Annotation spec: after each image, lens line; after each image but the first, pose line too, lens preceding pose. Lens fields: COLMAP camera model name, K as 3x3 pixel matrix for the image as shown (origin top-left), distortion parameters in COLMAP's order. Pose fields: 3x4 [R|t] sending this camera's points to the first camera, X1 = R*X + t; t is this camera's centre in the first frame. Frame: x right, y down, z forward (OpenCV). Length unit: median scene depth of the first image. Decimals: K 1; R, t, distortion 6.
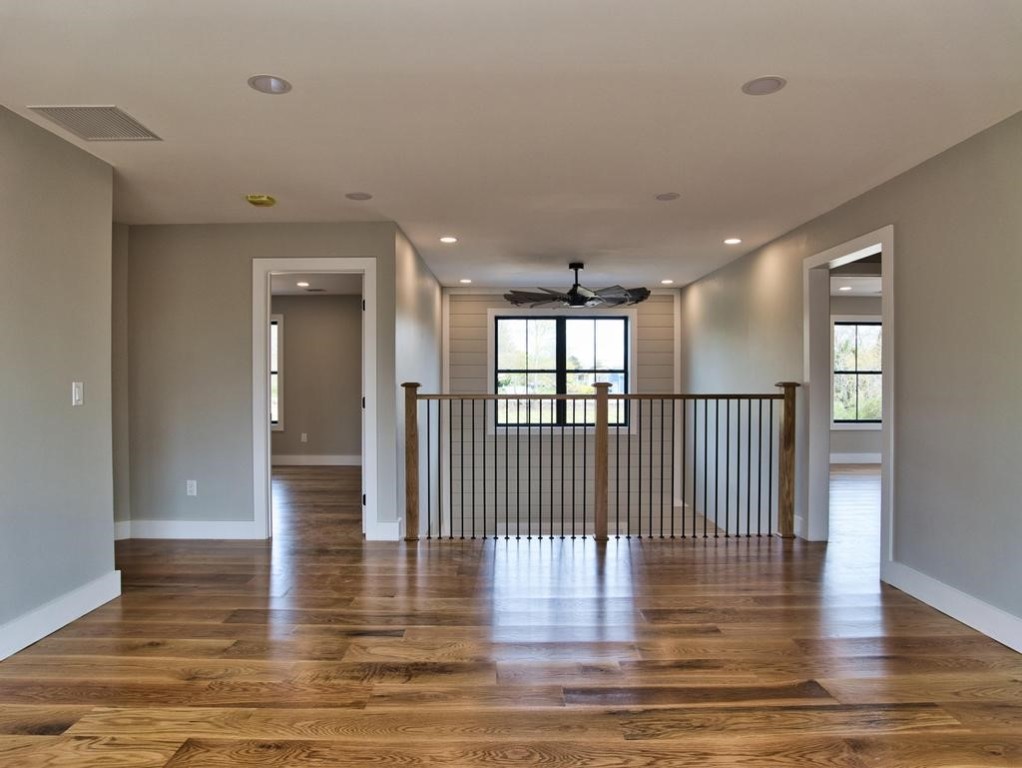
lens RADIAL K [[612.9, 0, 511.0], [0, 612.9, 384.0], [0, 0, 1]] dist [-0.031860, 0.001892]
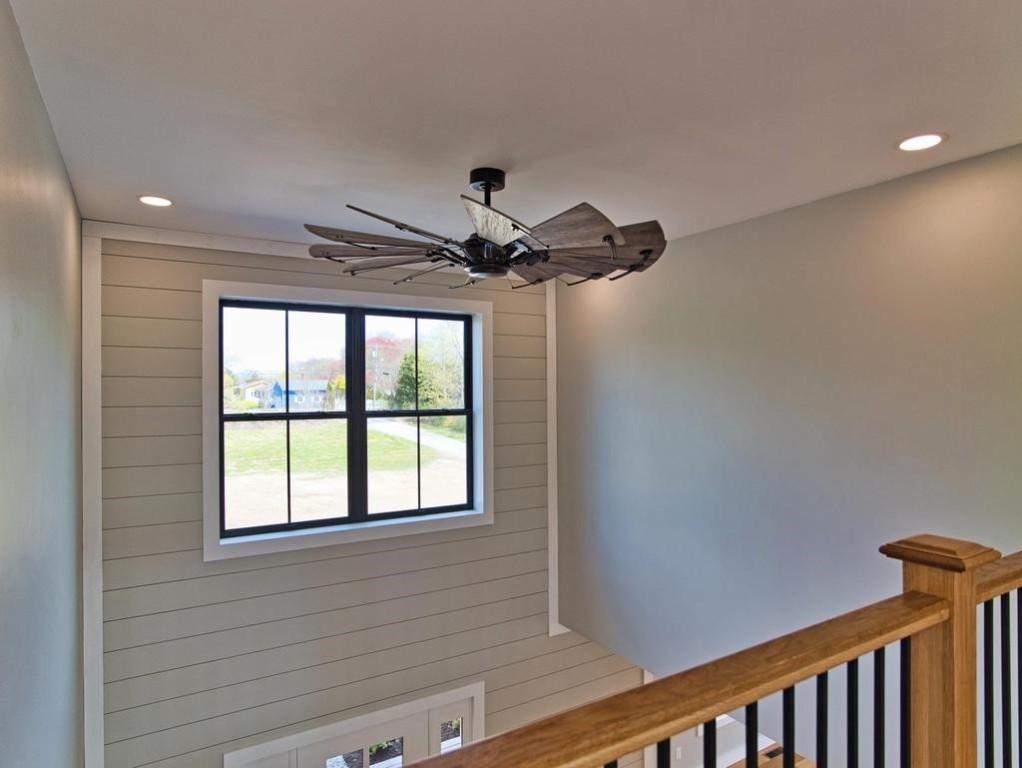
lens RADIAL K [[612.9, 0, 511.0], [0, 612.9, 384.0], [0, 0, 1]] dist [-0.031860, 0.001892]
pose [[0.866845, 0.001094, 0.498576, -0.061962], [0.004171, 0.999947, -0.009445, -0.041381], [-0.498559, 0.010267, 0.866795, 0.492448]]
